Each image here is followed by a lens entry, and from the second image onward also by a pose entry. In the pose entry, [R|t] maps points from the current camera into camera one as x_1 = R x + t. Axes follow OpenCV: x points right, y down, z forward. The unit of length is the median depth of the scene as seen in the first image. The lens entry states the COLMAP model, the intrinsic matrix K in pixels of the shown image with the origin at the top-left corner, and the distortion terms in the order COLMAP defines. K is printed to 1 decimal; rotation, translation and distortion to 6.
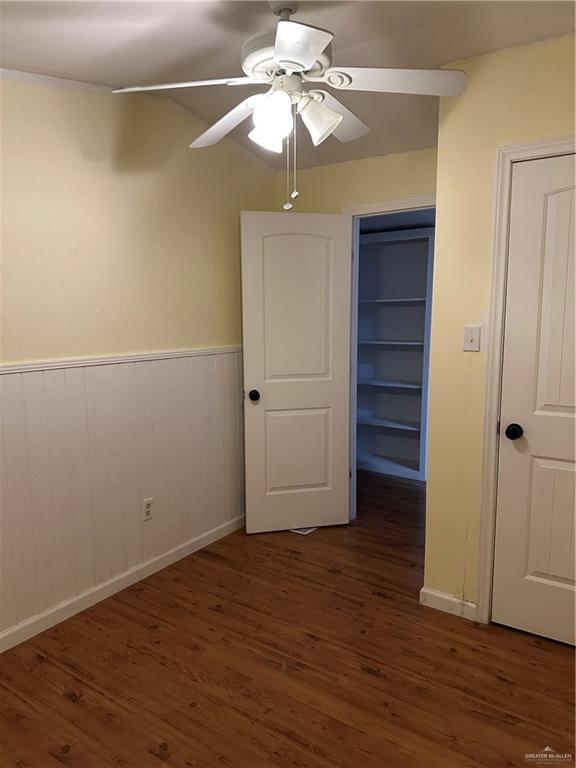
lens RADIAL K [[544.9, 0, 288.3], [0, 544.9, 383.9], [0, 0, 1]] dist [-0.002889, 0.000767]
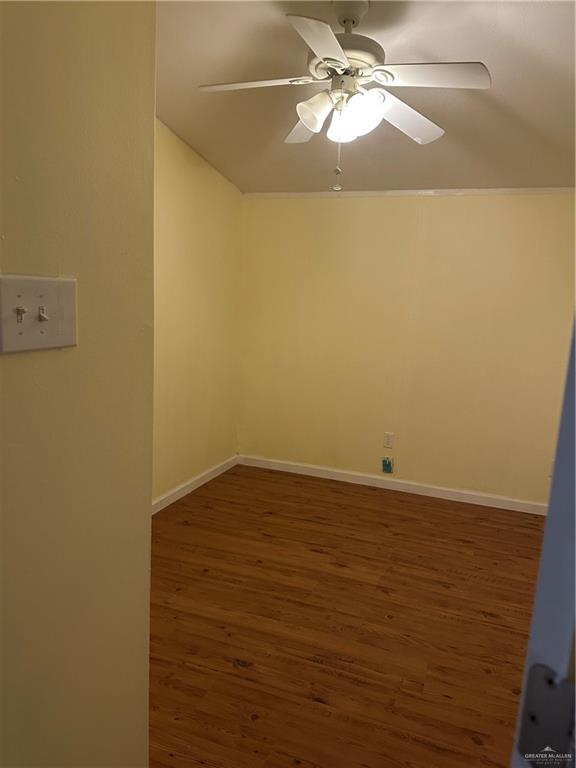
lens RADIAL K [[544.9, 0, 288.7], [0, 544.9, 384.1], [0, 0, 1]] dist [-0.002889, 0.000767]
pose [[-0.968372, -0.007156, -0.249408, 0.312054], [-0.083332, 0.951467, 0.296254, -0.208502], [0.235184, 0.307668, -0.921970, 1.734676]]
